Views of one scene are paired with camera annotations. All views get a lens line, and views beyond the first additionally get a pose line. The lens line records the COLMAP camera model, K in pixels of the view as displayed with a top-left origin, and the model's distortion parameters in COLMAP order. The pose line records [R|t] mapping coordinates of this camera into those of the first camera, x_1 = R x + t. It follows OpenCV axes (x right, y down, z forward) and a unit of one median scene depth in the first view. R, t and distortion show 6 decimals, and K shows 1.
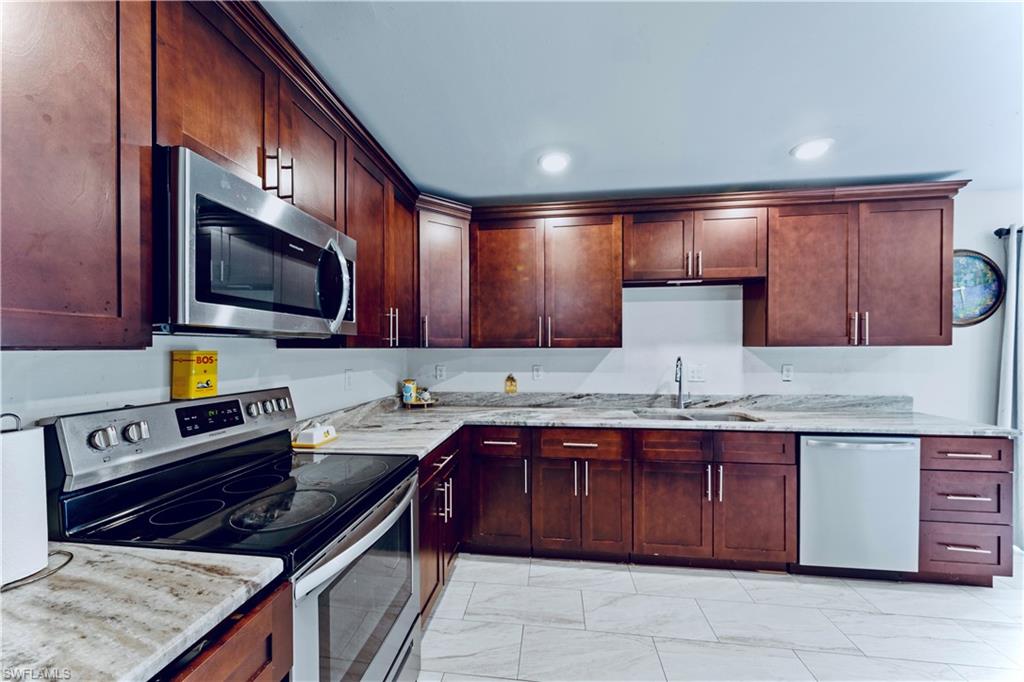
lens RADIAL K [[372.2, 0, 508.6], [0, 372.2, 350.3], [0, 0, 1]] dist [0.000056, -0.000026]
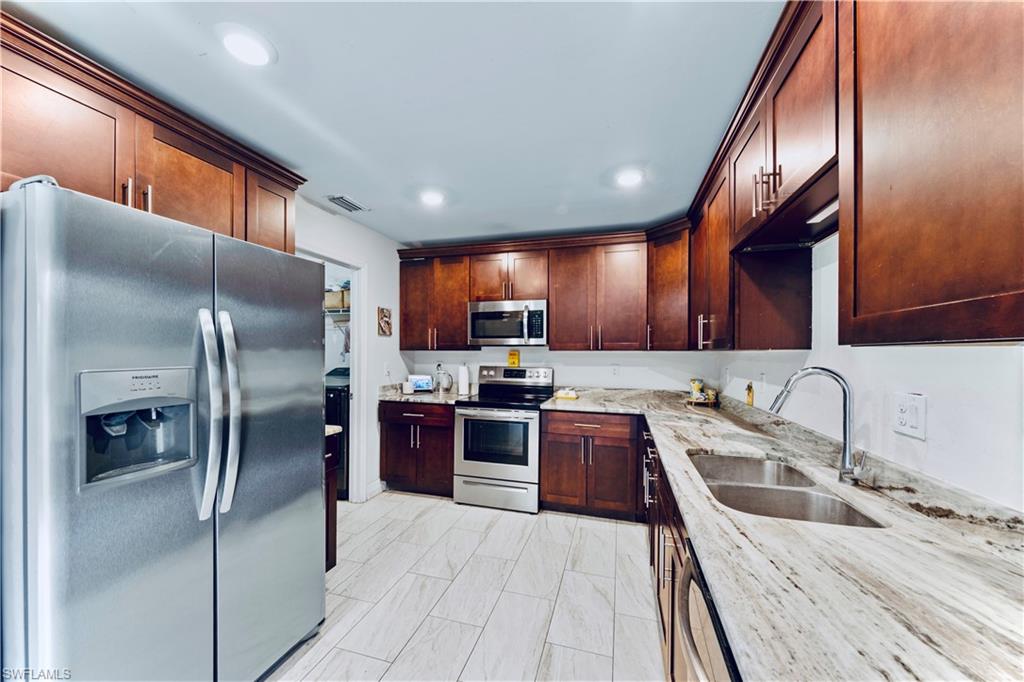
lens RADIAL K [[372.2, 0, 508.6], [0, 372.2, 350.3], [0, 0, 1]] dist [0.000056, -0.000026]
pose [[-0.165074, -0.000867, -0.986281, 1.218644], [-0.008059, 0.999967, 0.000470, -0.004037], [0.986248, 0.008026, -0.165076, 0.820696]]
